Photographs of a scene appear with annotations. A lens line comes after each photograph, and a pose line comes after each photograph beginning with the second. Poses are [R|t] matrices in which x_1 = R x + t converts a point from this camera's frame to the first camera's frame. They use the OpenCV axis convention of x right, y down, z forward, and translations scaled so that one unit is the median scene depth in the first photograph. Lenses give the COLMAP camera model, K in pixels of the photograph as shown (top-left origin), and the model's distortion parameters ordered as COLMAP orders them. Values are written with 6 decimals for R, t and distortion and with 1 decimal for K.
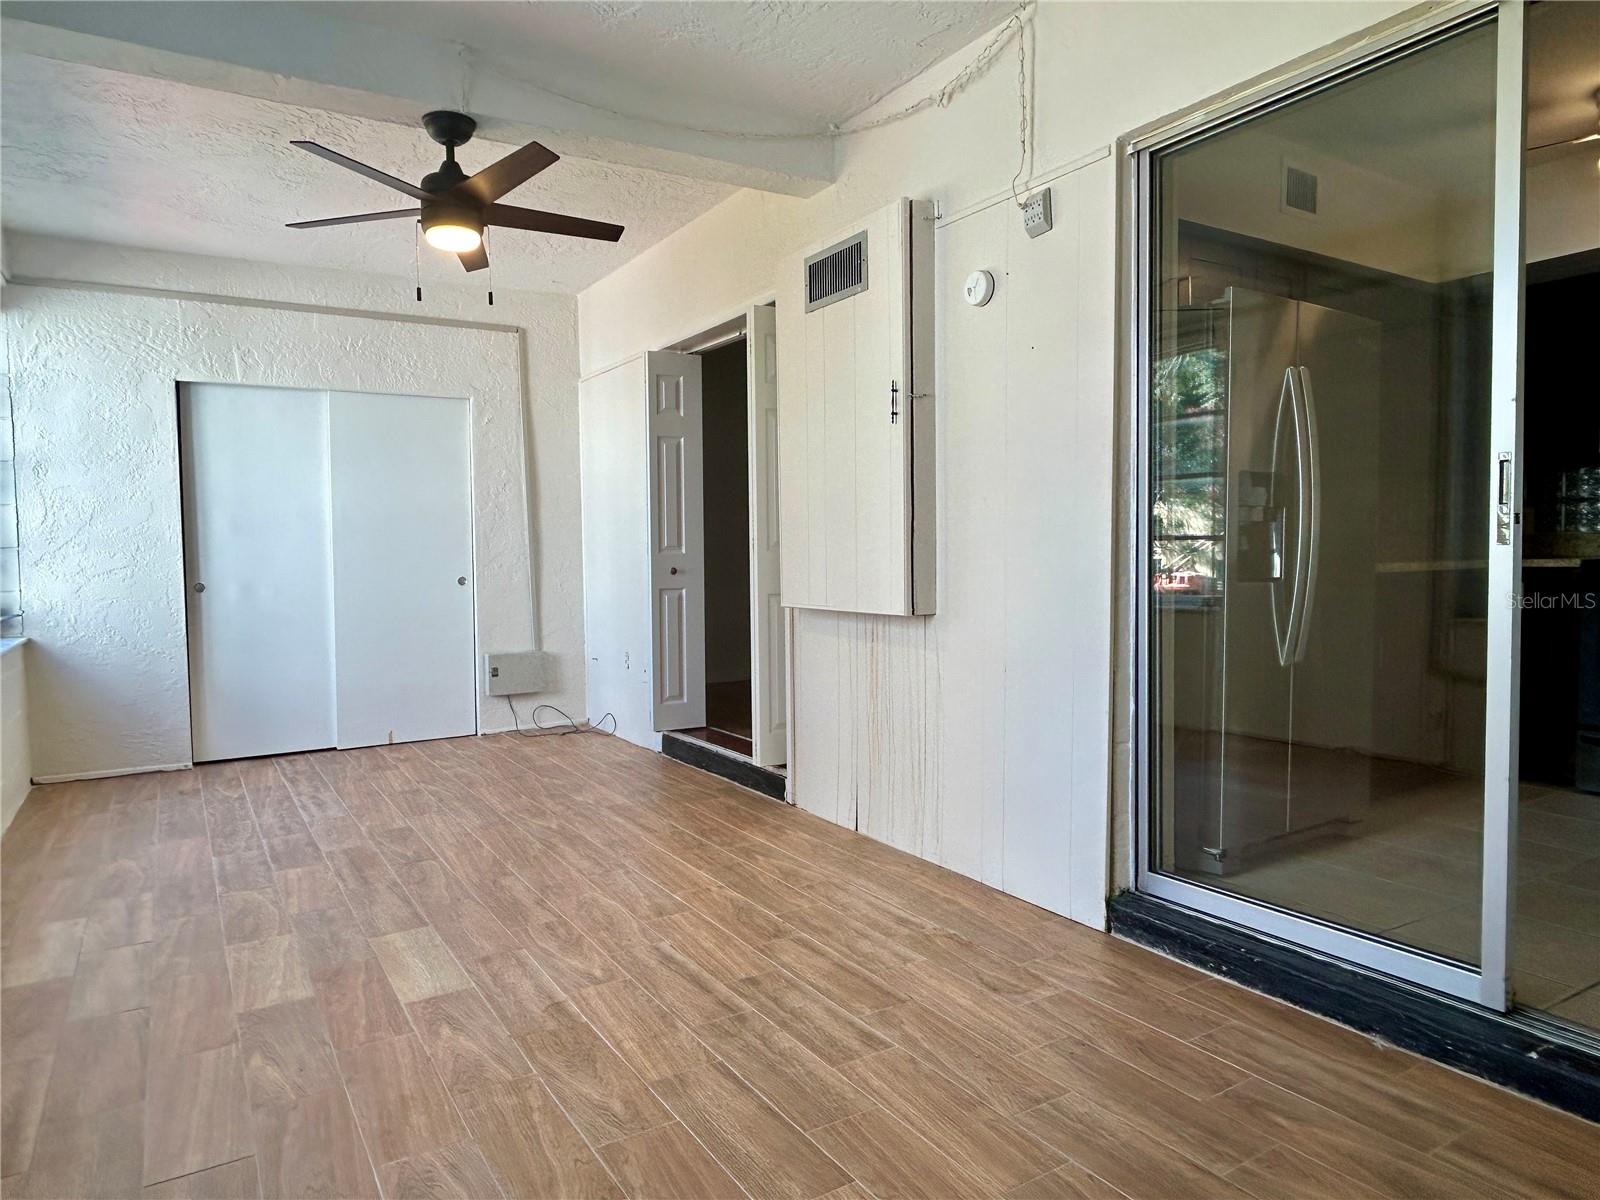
lens RADIAL K [[1027.7, 0, 797.6], [0, 1027.7, 607.6], [0, 0, 1]] dist [0.025677, -0.055205]
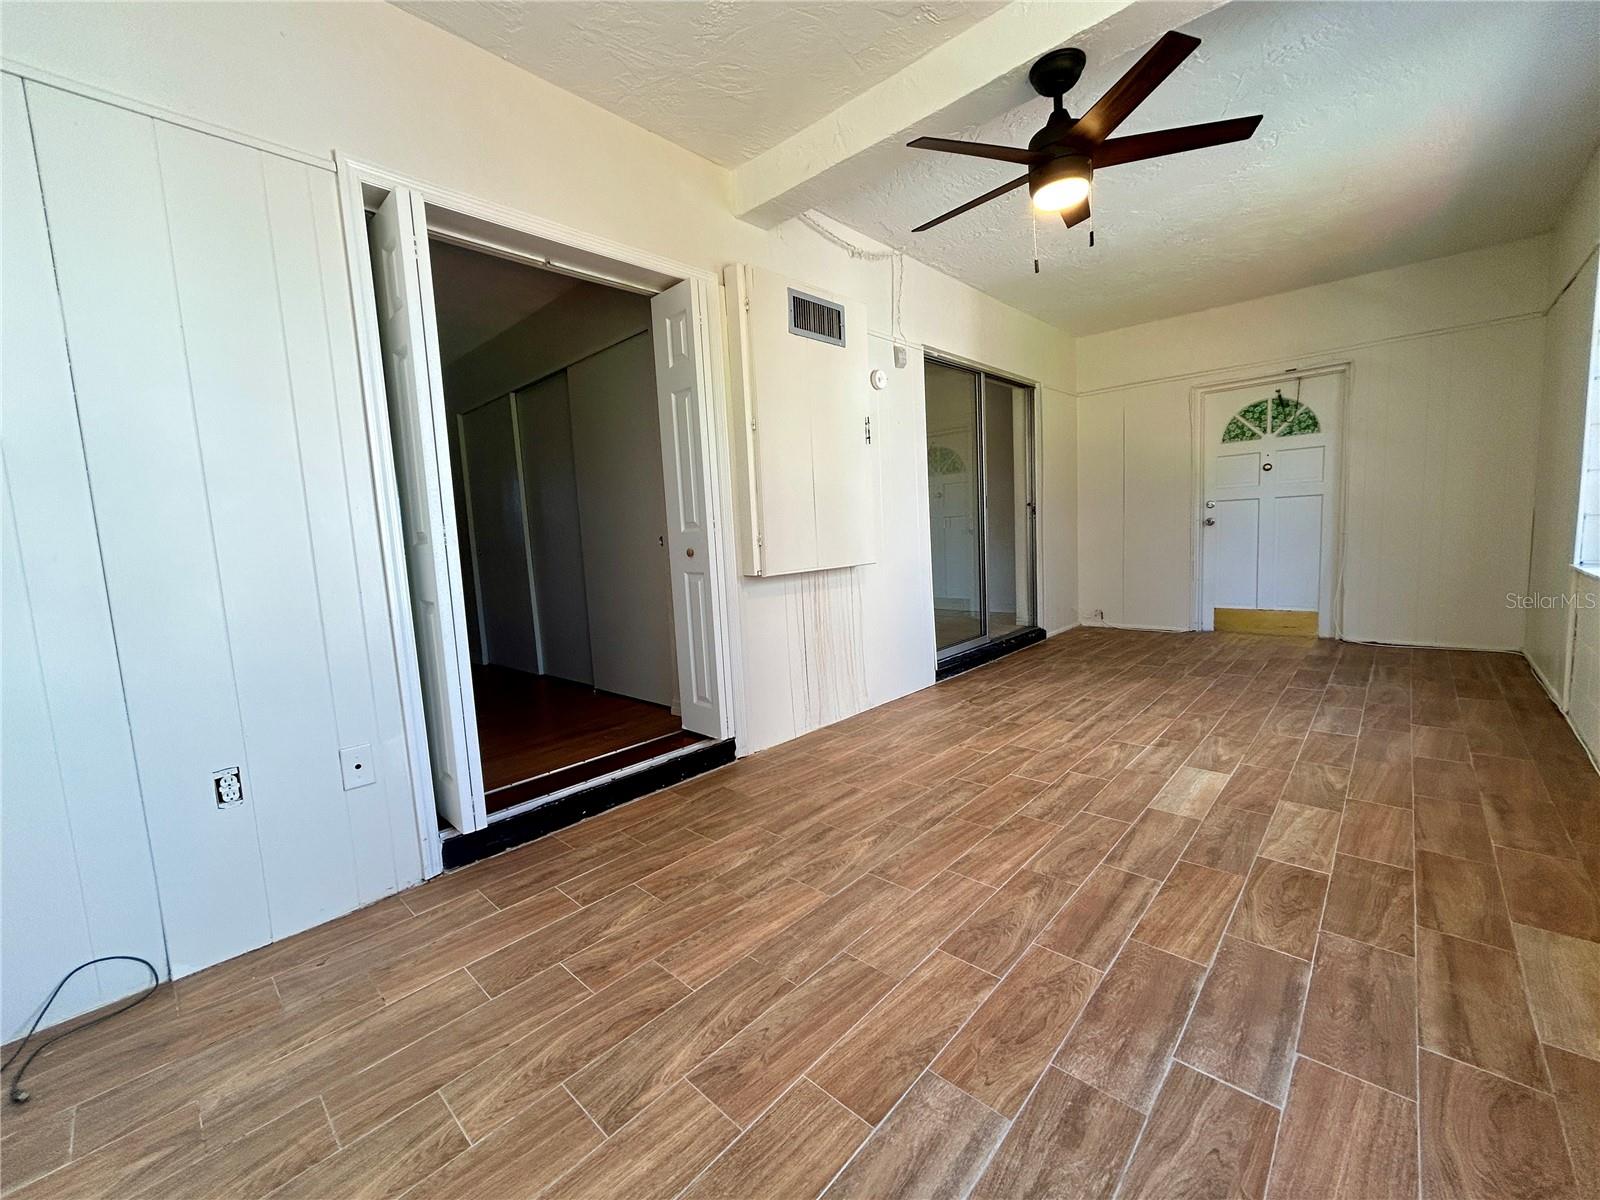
lens RADIAL K [[643.6, 0, 795.0], [0, 643.6, 599.9], [0, 0, 1]] dist [-0.006097, 0.003725]
pose [[-0.262830, -0.079484, 0.961563, -0.944031], [0.106030, 0.988185, 0.110667, -0.067338], [-0.958998, 0.131041, -0.251297, 1.529105]]
